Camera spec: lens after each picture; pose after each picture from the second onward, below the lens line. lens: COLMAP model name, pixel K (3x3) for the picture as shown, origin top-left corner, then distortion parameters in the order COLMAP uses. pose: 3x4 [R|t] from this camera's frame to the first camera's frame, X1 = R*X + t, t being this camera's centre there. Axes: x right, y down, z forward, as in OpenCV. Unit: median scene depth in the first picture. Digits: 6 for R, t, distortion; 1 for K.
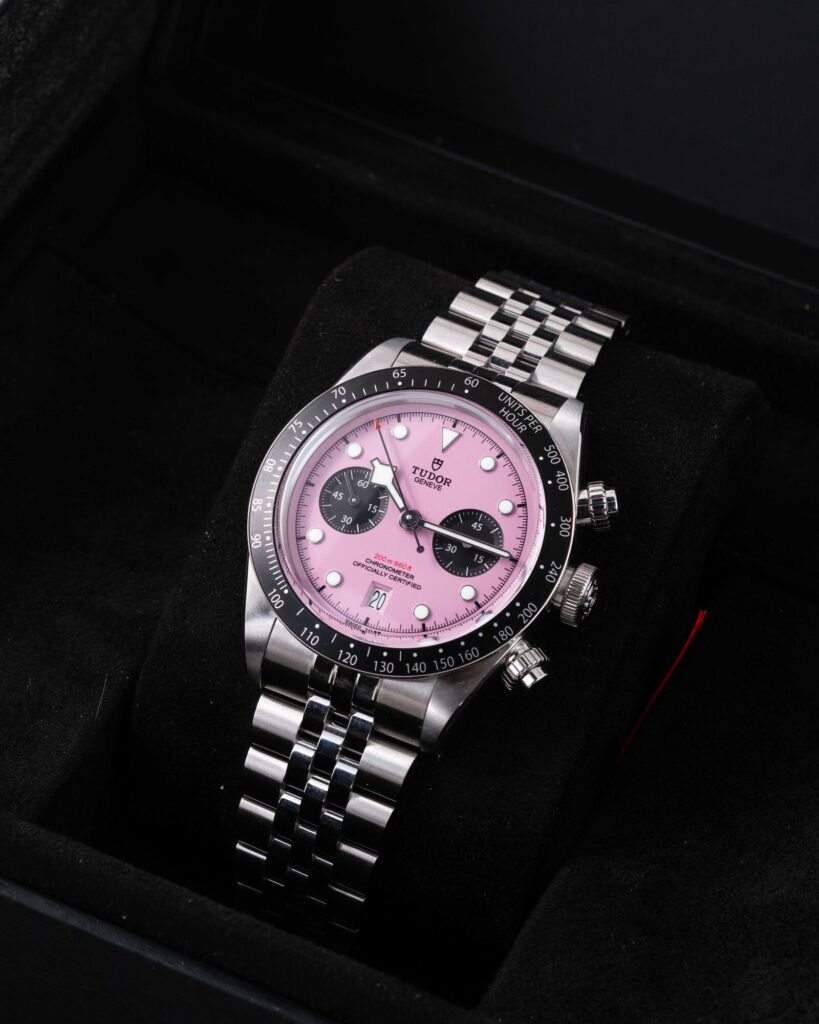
lens RADIAL K [[3849.1, 0, 409.5], [0, 3849.1, 512.0], [0, 0, 1]] dist [0.109165, 3.018512]
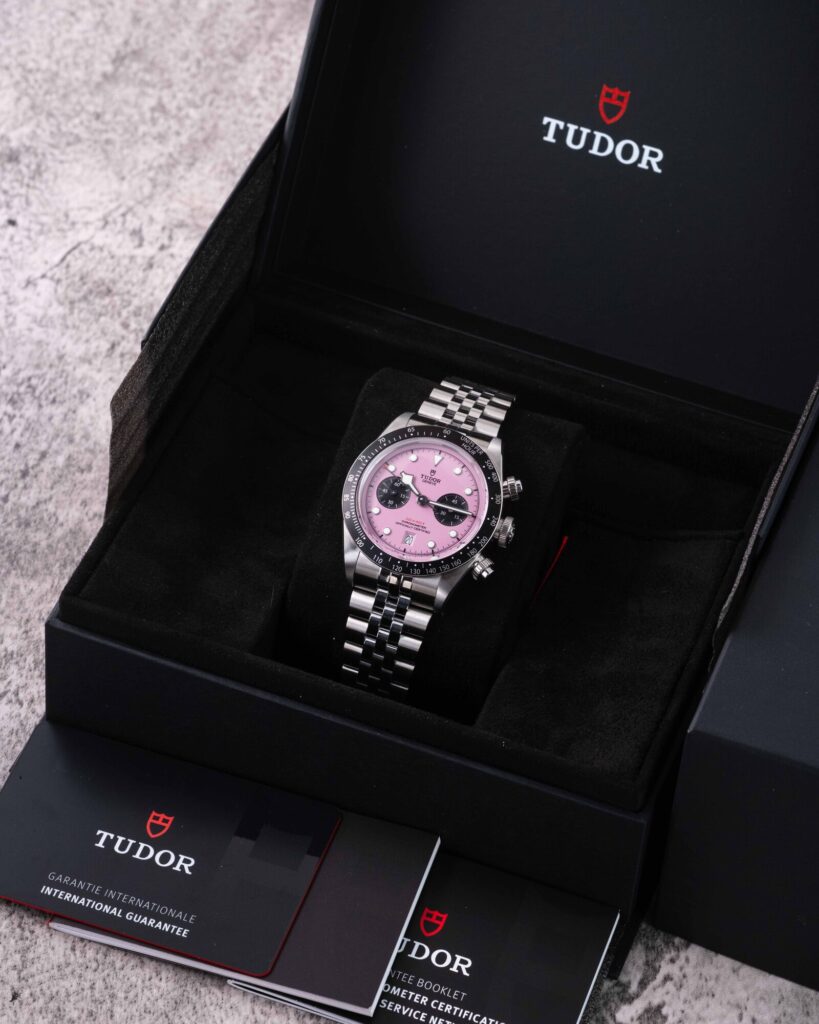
lens RADIAL K [[3849.1, 0, 409.5], [0, 3849.1, 512.0], [0, 0, 1]] dist [0.109165, 3.018512]
pose [[0.995896, -0.056688, 0.070556, -0.150935], [0.058210, 0.998110, -0.019700, 0.048065], [-0.069306, 0.023727, 0.997313, -1.040660]]
